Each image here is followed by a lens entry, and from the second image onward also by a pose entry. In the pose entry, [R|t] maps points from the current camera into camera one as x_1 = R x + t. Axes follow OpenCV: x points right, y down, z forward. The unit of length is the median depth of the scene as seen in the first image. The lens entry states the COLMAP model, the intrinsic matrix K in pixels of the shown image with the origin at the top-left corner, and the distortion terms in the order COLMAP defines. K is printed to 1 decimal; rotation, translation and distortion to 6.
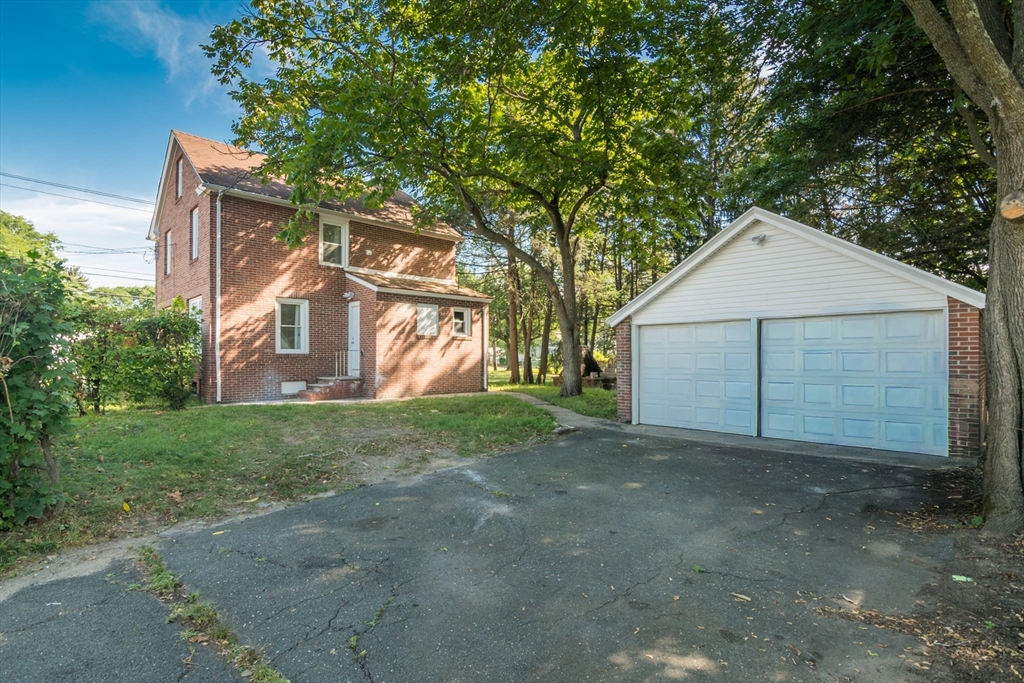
lens RADIAL K [[498.0, 0, 515.0], [0, 498.0, 347.0], [0, 0, 1]] dist [-0.025230, -0.001118]
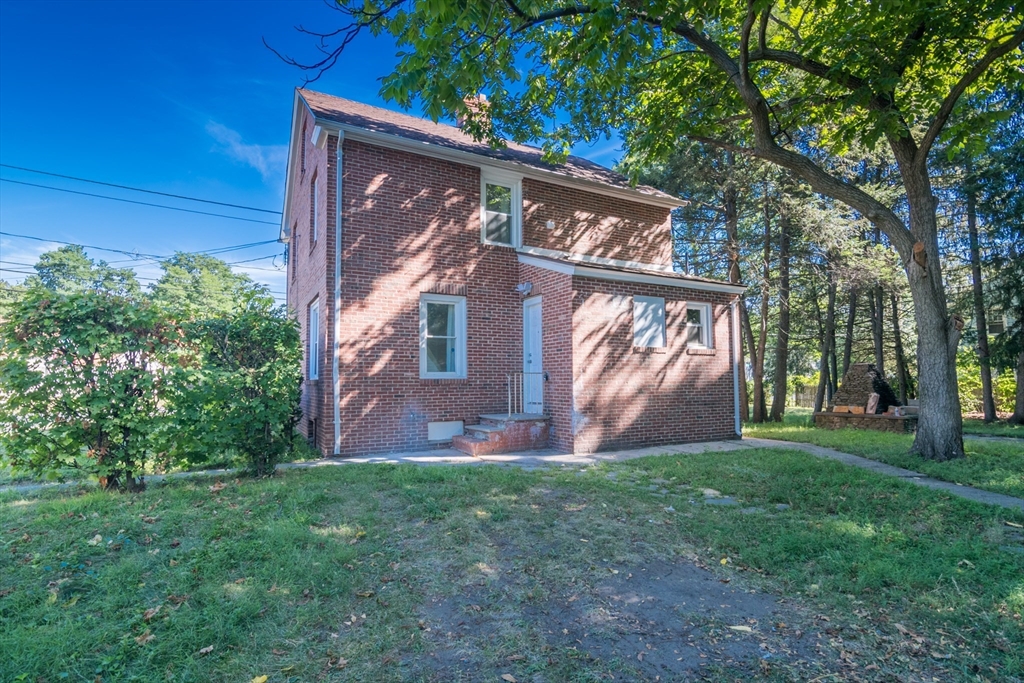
lens RADIAL K [[498.0, 0, 510.9], [0, 498.0, 342.1], [0, 0, 1]] dist [-0.025230, -0.001118]
pose [[0.959810, -0.025341, -0.279504, -0.173235], [0.010127, 0.998394, -0.055741, 0.002652], [0.280468, 0.050670, 0.958525, 0.379070]]
